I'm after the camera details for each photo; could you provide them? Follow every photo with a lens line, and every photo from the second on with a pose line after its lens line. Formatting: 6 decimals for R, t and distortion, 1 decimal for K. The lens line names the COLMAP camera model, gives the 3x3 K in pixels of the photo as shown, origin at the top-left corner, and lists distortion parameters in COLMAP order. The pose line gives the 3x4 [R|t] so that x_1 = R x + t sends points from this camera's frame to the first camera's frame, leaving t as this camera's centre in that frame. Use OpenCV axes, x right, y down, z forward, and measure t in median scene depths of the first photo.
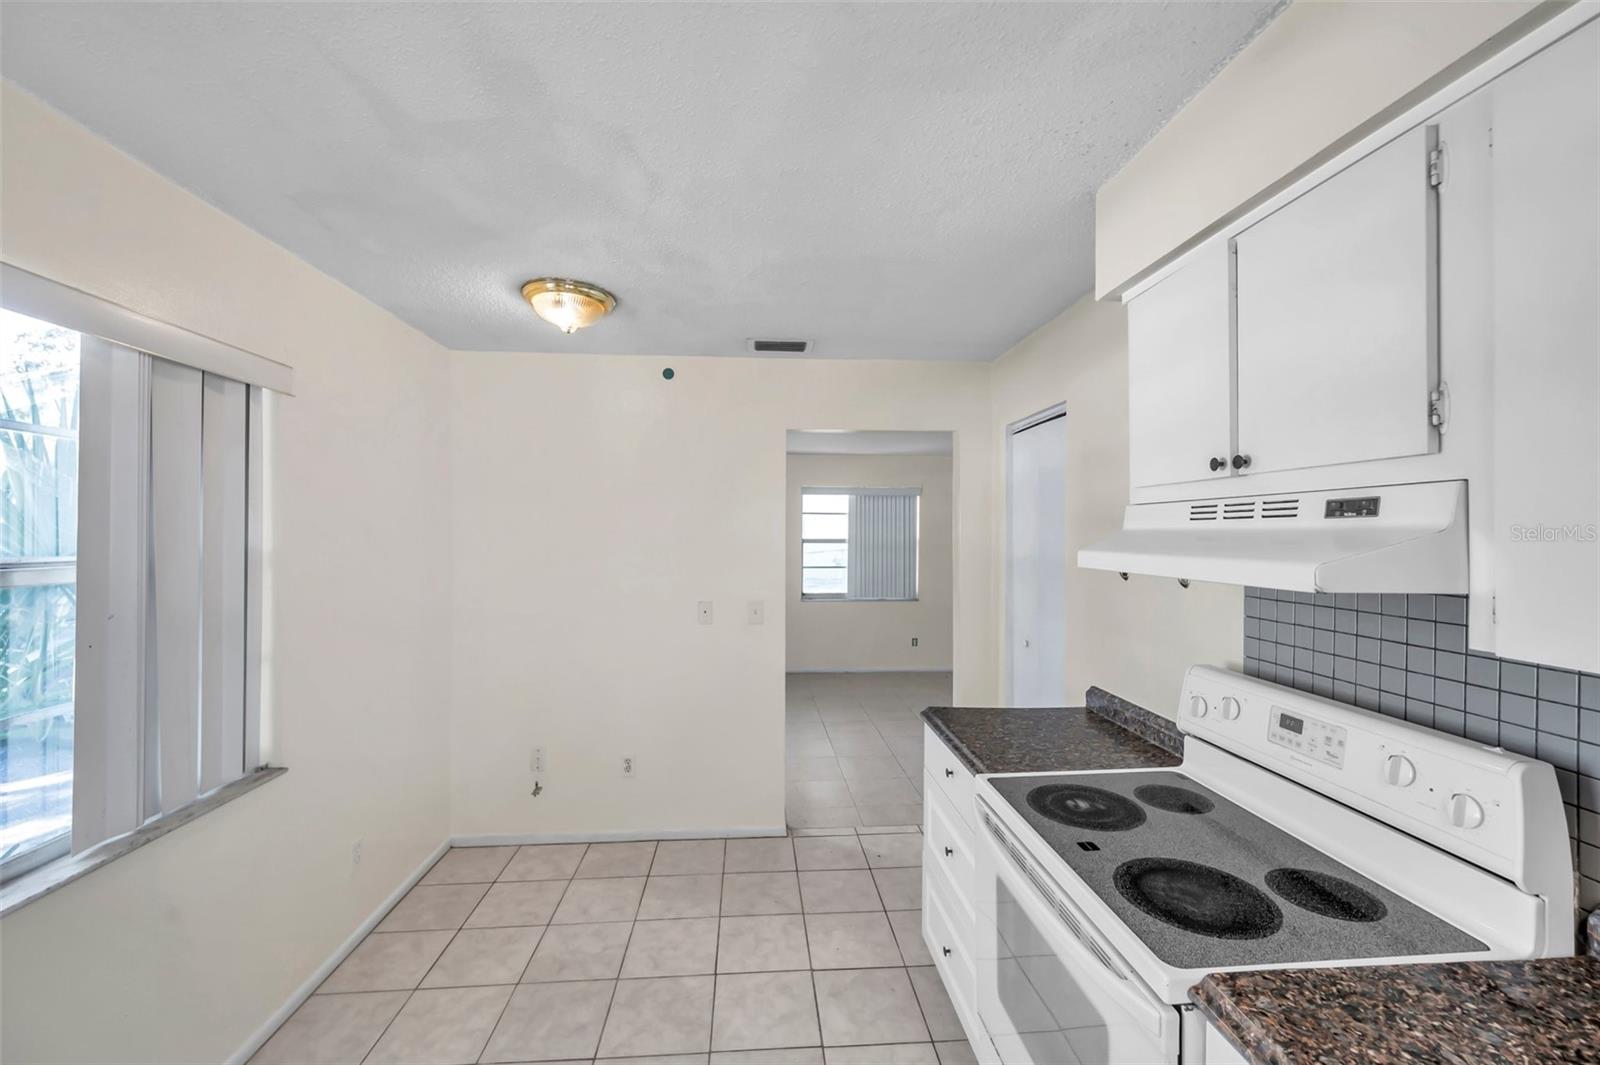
lens RADIAL K [[631.2, 0, 807.6], [0, 631.2, 528.3], [0, 0, 1]] dist [-0.004382, 0.001534]
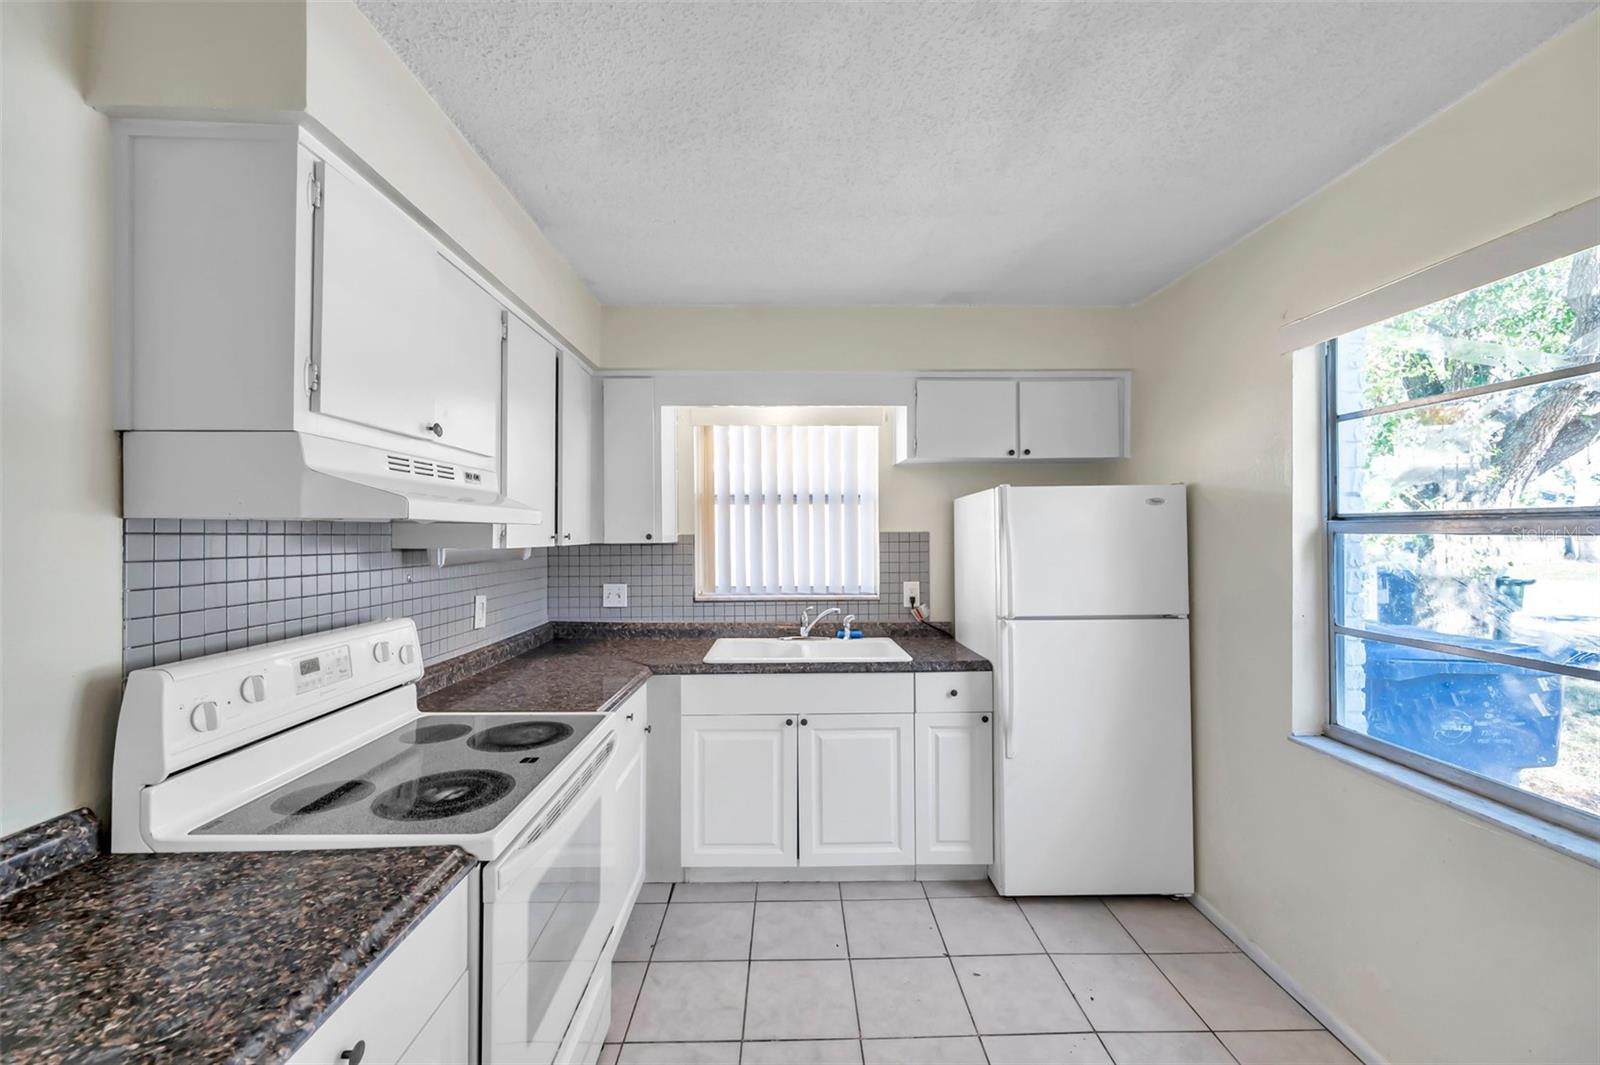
lens RADIAL K [[631.2, 0, 799.8], [0, 631.2, 530.4], [0, 0, 1]] dist [-0.004382, 0.001534]
pose [[-0.997198, -0.000842, 0.074798, -0.112721], [-0.001776, 0.999921, -0.012422, 0.092043], [-0.074781, -0.012520, -0.997121, 1.881010]]
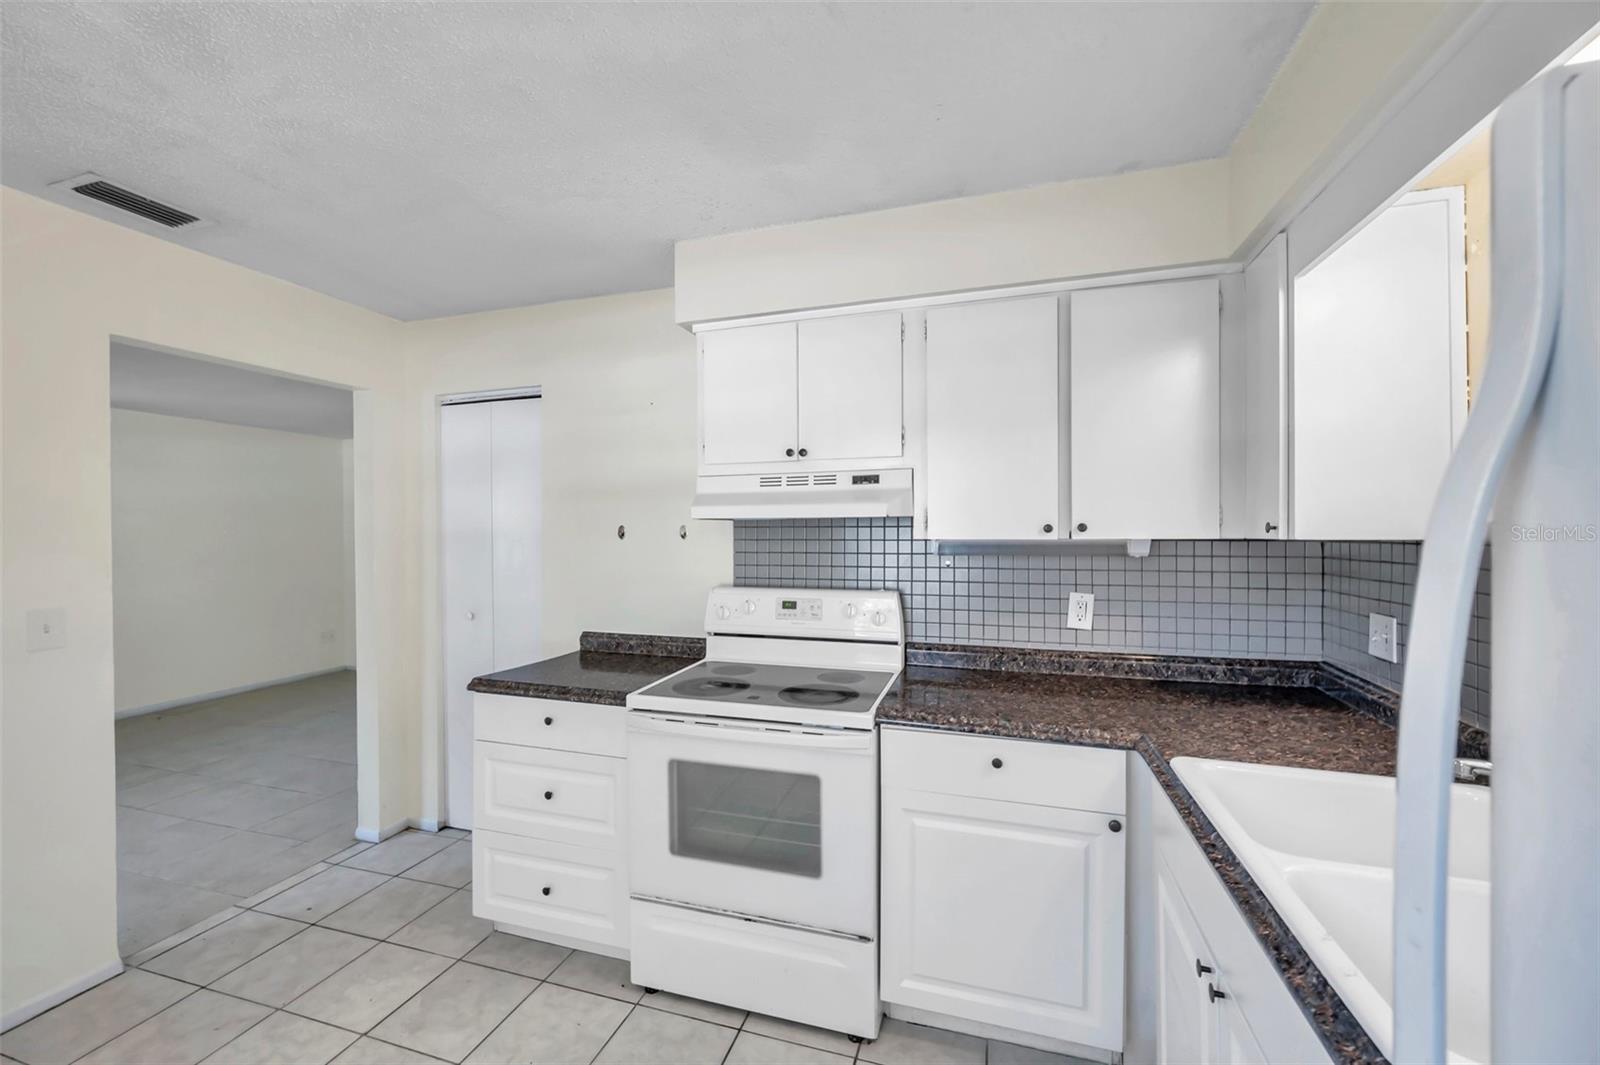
lens RADIAL K [[631.2, 0, 789.7], [0, 631.2, 533.5], [0, 0, 1]] dist [-0.004382, 0.001534]
pose [[0.383001, -0.010514, 0.923688, -0.814644], [0.000197, 0.999936, 0.011301, 0.085901], [-0.923748, -0.004146, 0.382979, 0.307732]]
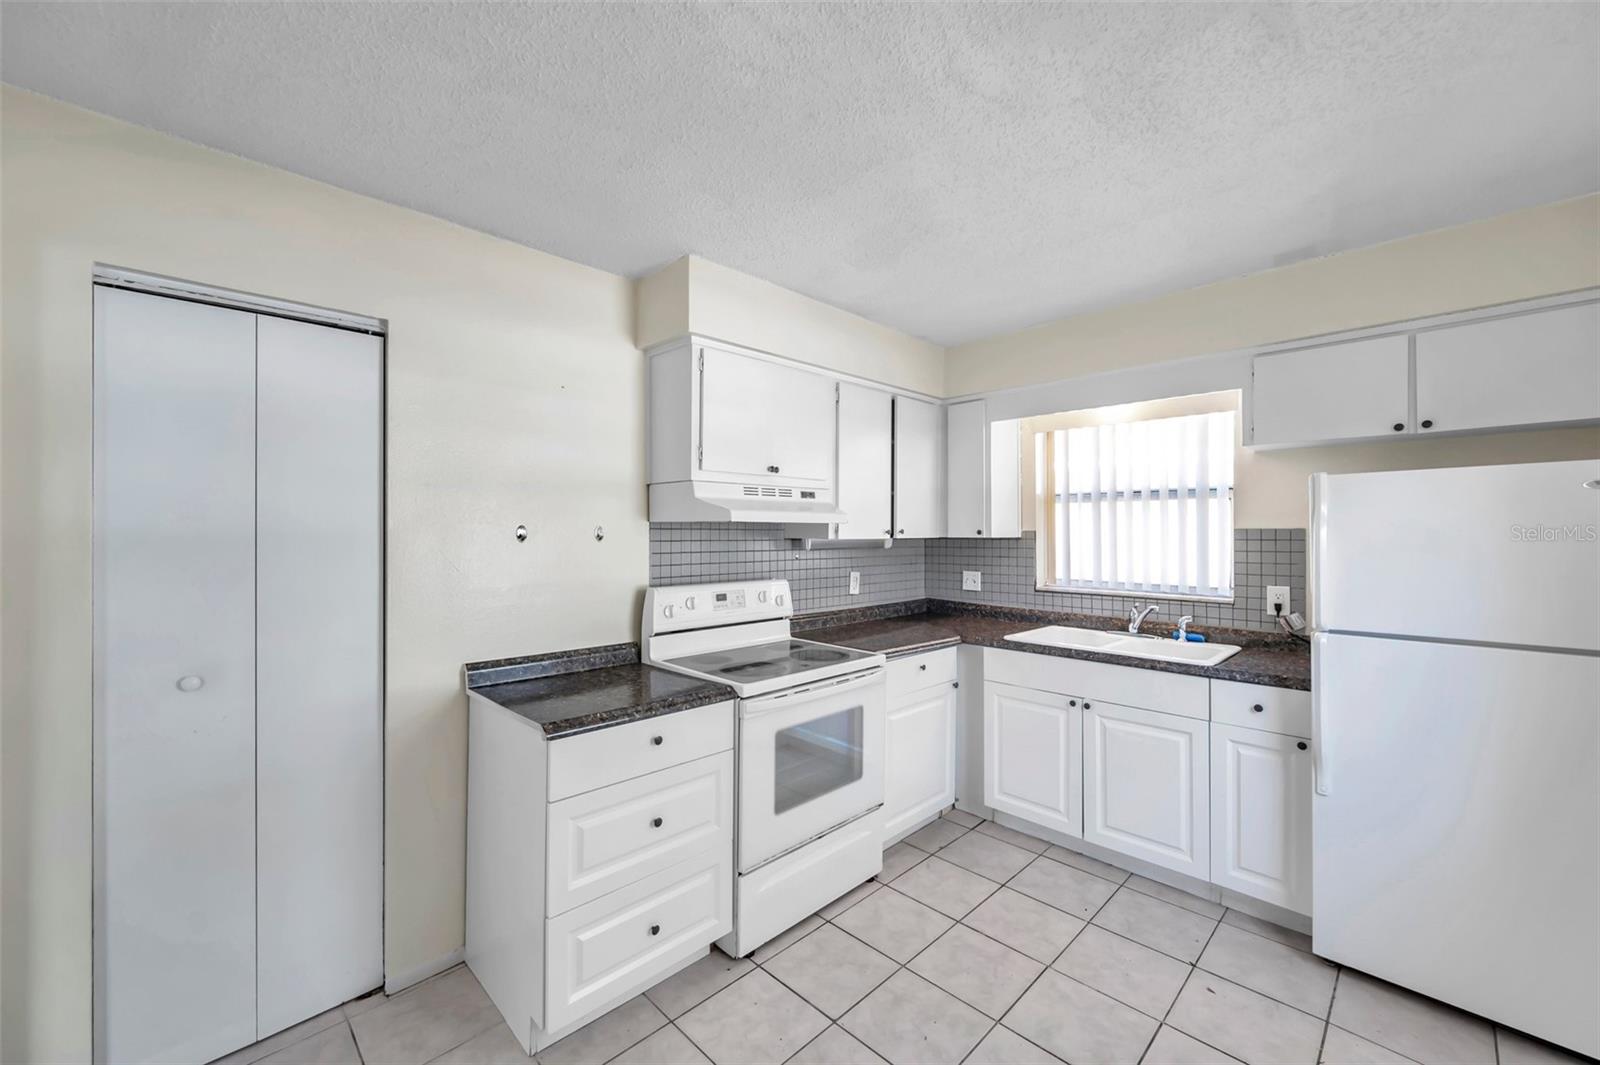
lens RADIAL K [[631.2, 0, 802.1], [0, 631.2, 528.4], [0, 0, 1]] dist [-0.004382, 0.001534]
pose [[-0.635005, -0.002312, 0.772505, -0.905754], [-0.009638, 0.999941, -0.004930, 0.091808], [-0.772448, -0.010576, -0.634990, 1.977869]]
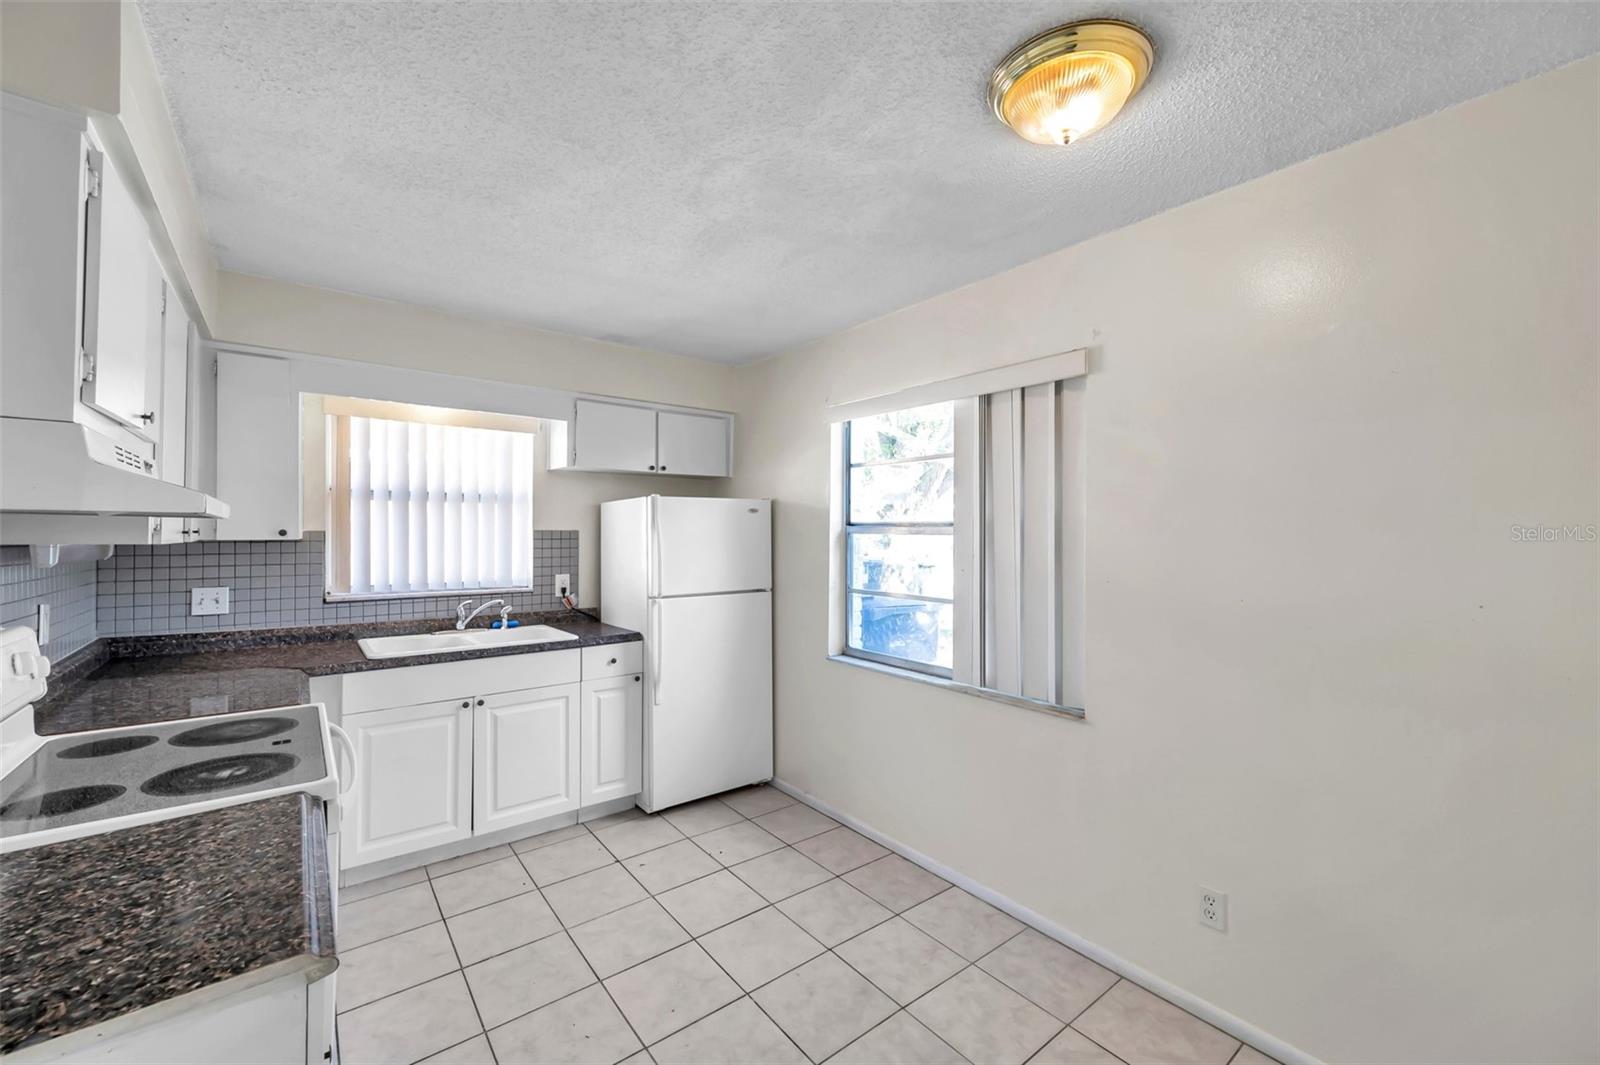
lens RADIAL K [[631.2, 0, 803.8], [0, 631.2, 529.8], [0, 0, 1]] dist [-0.004382, 0.001534]
pose [[-0.837523, -0.011217, -0.546287, 0.237316], [-0.003719, 0.999883, -0.014829, 0.100485], [0.546390, -0.010388, -0.837467, 2.280901]]
